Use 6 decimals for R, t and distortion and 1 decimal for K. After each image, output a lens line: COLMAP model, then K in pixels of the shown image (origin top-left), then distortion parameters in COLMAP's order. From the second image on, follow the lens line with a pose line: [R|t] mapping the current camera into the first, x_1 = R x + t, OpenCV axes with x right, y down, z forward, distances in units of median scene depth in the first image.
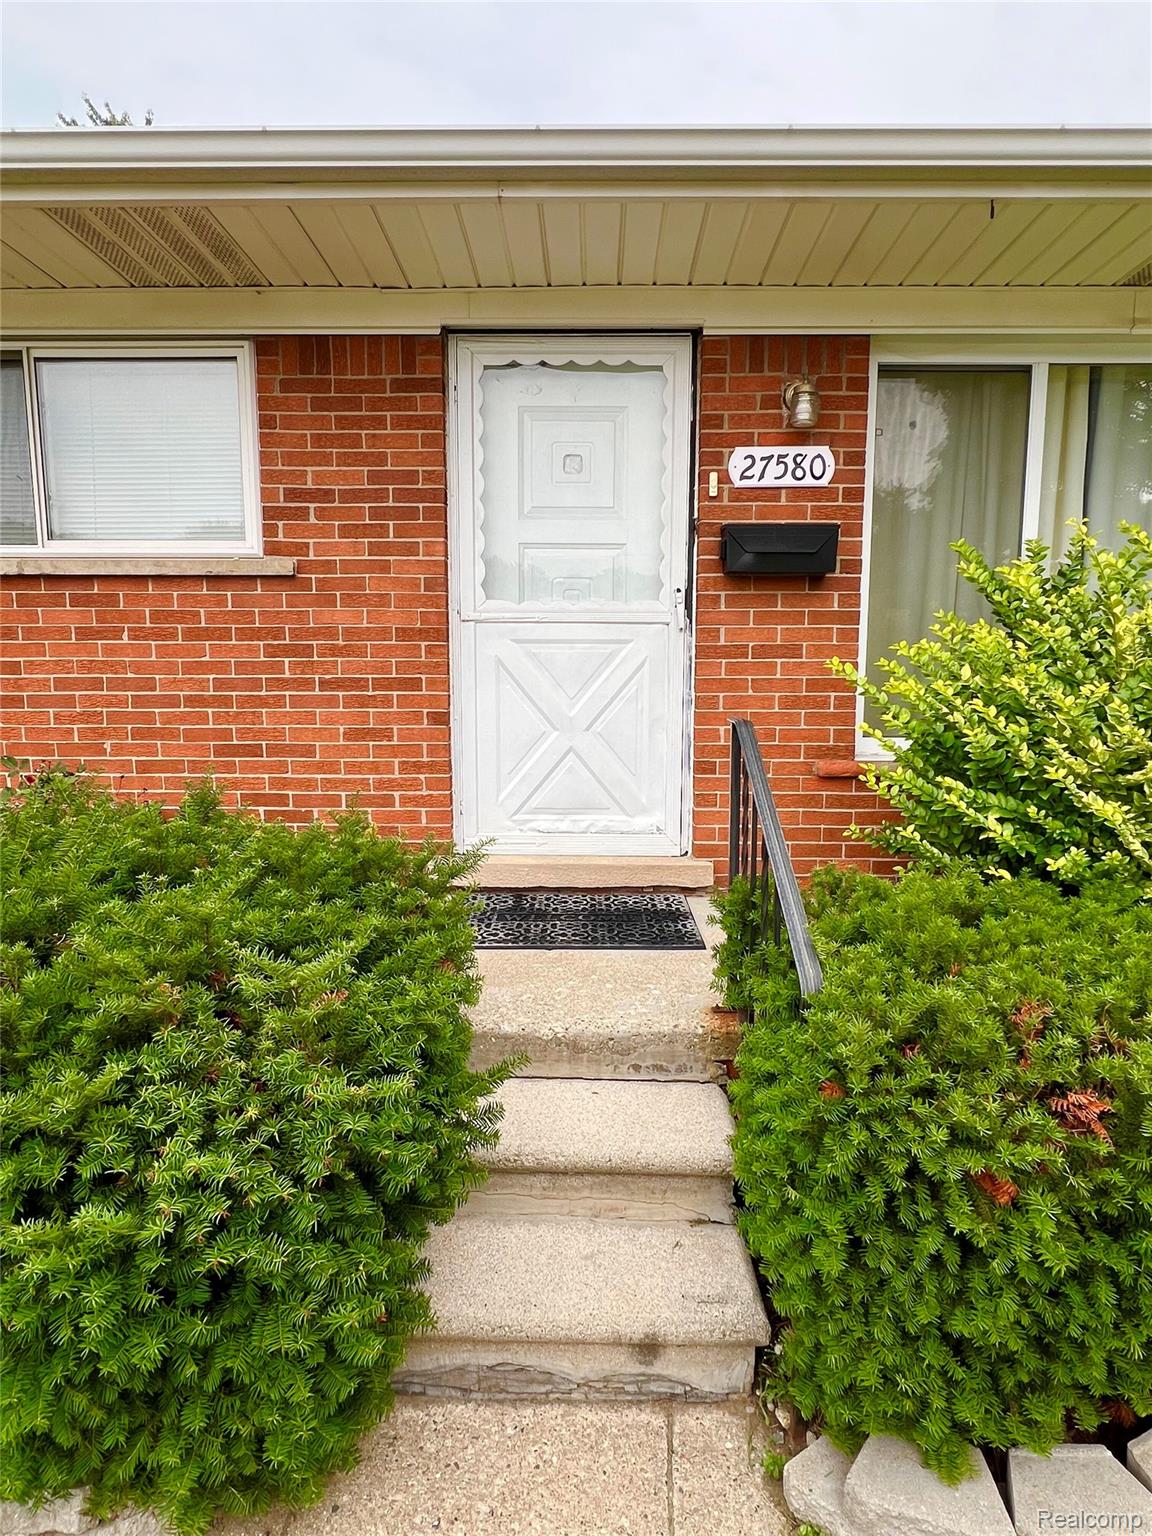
lens RADIAL K [[860.6, 0, 576.0], [0, 860.6, 768.0], [0, 0, 1]] dist [0.000767, -0.001425]
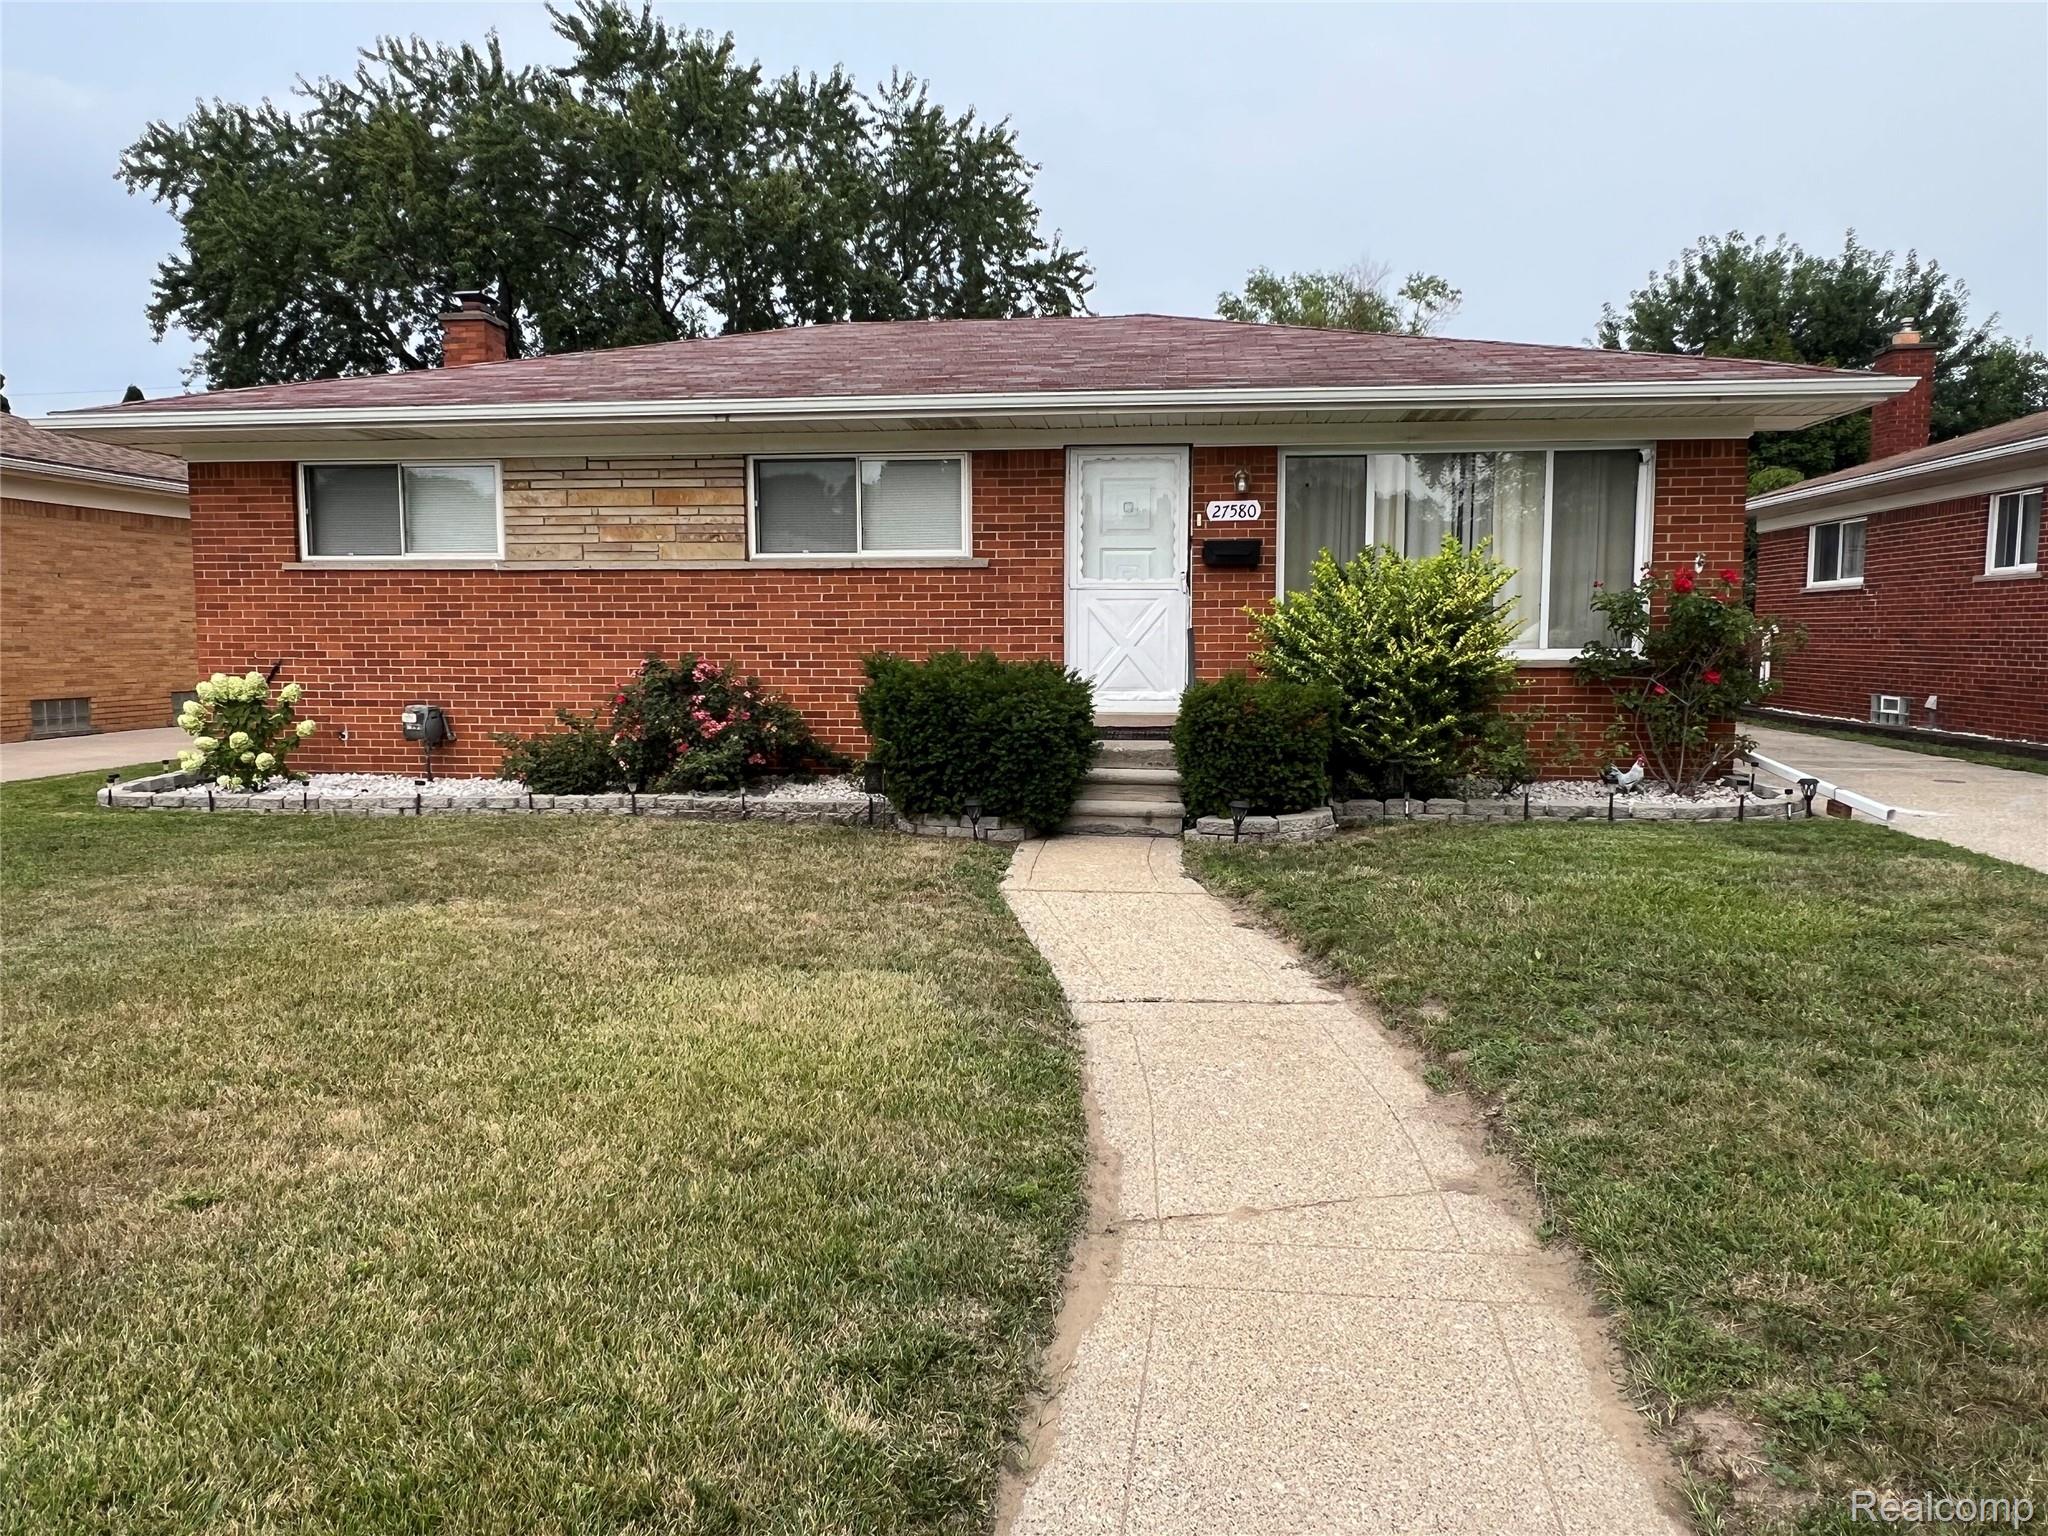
lens RADIAL K [[1355.6, 0, 1024.0], [0, 1355.6, 768.0], [0, 0, 1]] dist [0.000404, -0.002947]
pose [[0.996032, 0.003738, -0.088915, 0.036742], [-0.005576, 0.999776, -0.020431, 0.305521], [0.088819, 0.020846, 0.995830, -2.115913]]
